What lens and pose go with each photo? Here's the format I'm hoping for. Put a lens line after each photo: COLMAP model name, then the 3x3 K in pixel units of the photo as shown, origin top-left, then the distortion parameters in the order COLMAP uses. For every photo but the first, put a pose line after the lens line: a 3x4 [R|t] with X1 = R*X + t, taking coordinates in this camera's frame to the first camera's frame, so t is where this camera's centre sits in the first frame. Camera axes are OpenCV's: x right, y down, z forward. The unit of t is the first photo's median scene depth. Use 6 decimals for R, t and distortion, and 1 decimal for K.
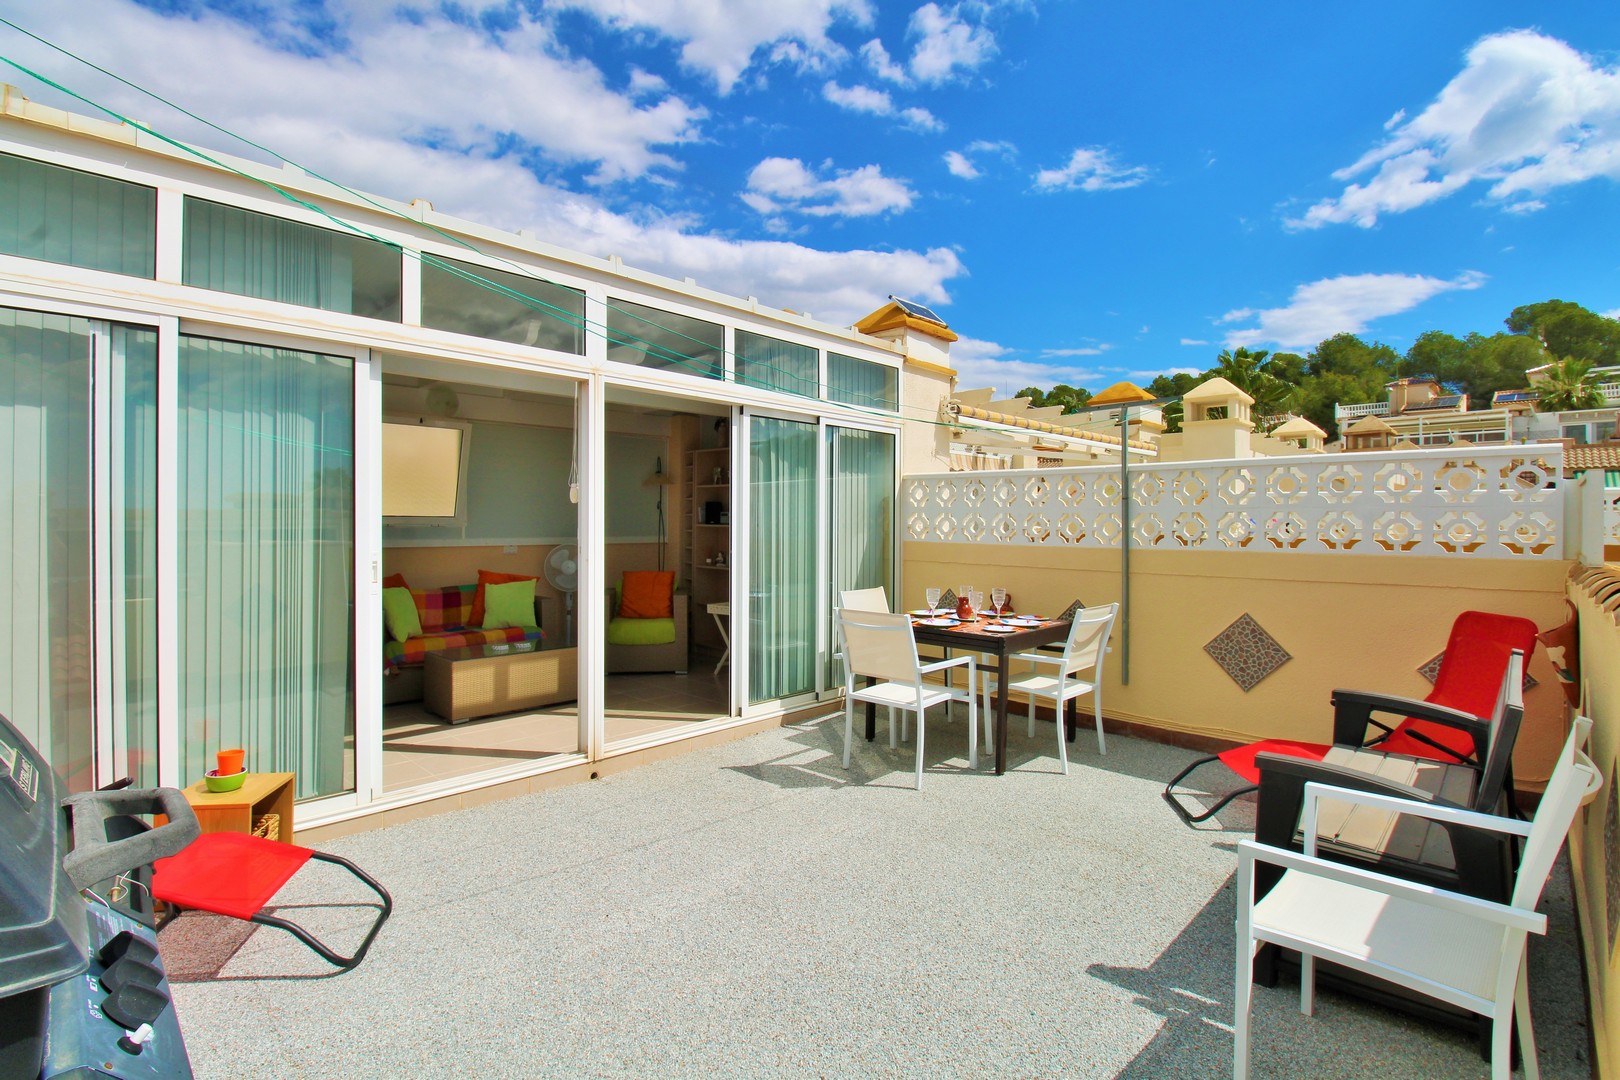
lens RADIAL K [[761.0, 0, 801.0], [0, 761.0, 535.3], [0, 0, 1]] dist [-0.000646, -0.011806]
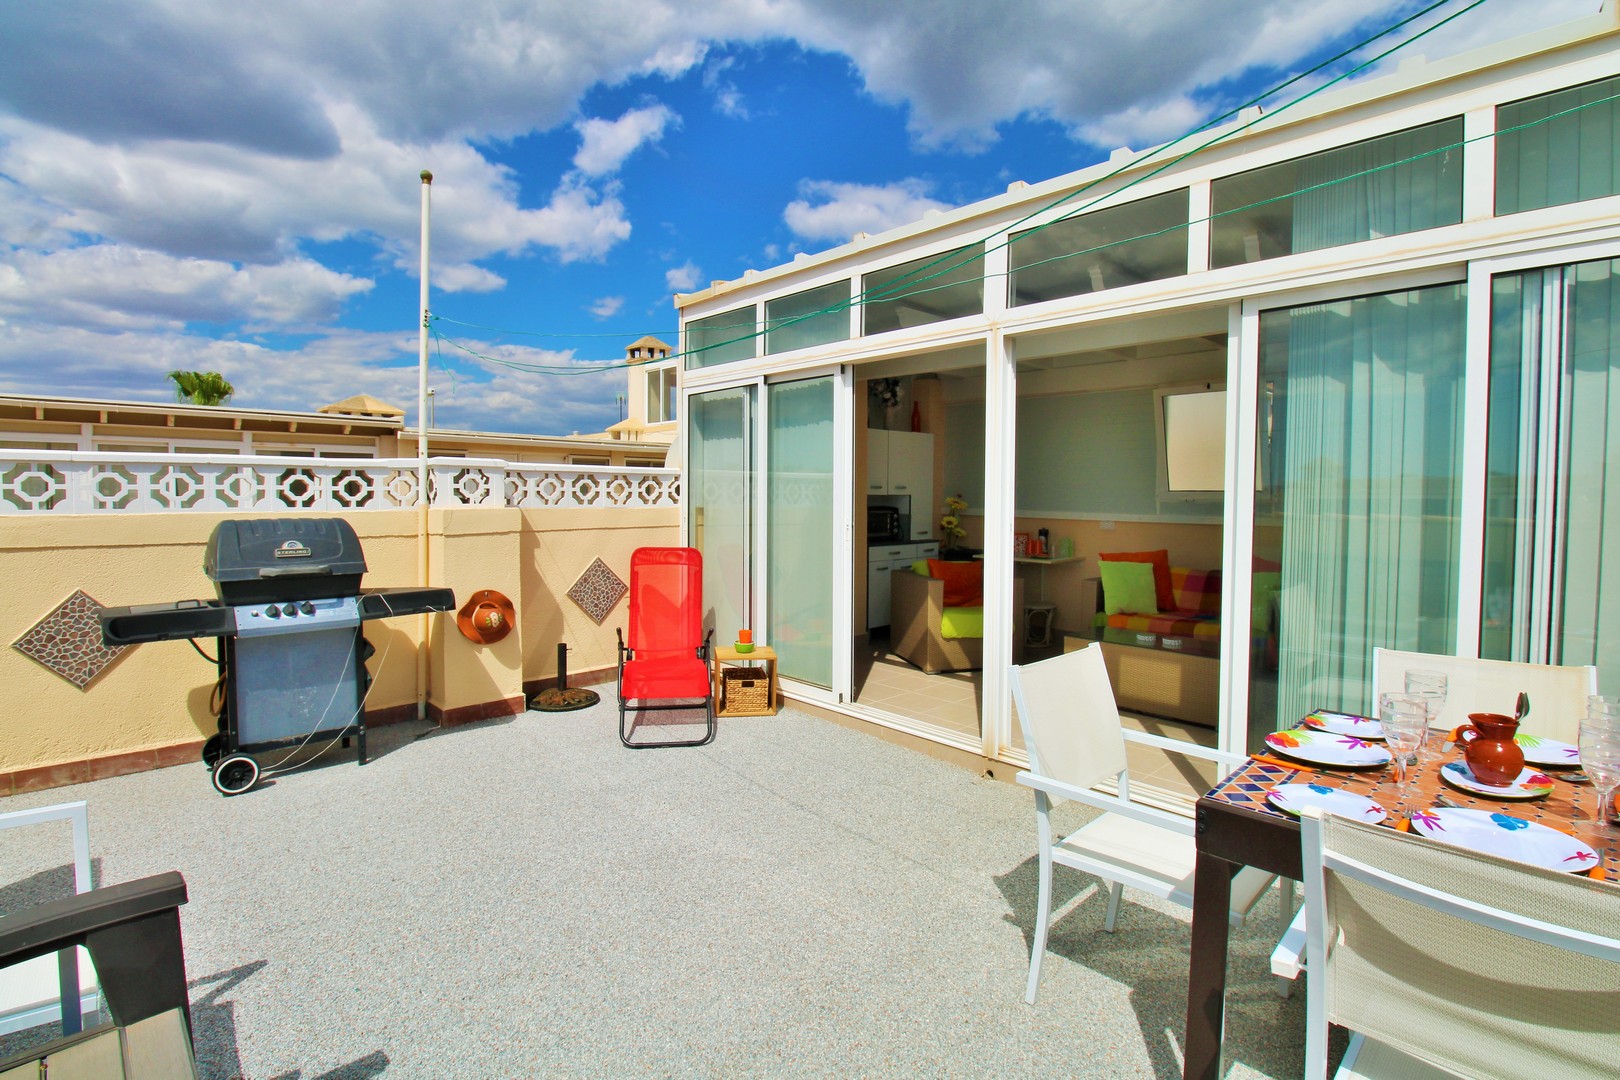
lens RADIAL K [[761.0, 0, 804.7], [0, 761.0, 543.7], [0, 0, 1]] dist [-0.000646, -0.011806]
pose [[-0.038370, 0.080809, -0.995991, 0.646979], [-0.000021, 0.996725, 0.080869, -0.036563], [0.999264, 0.003124, -0.038243, 0.819884]]
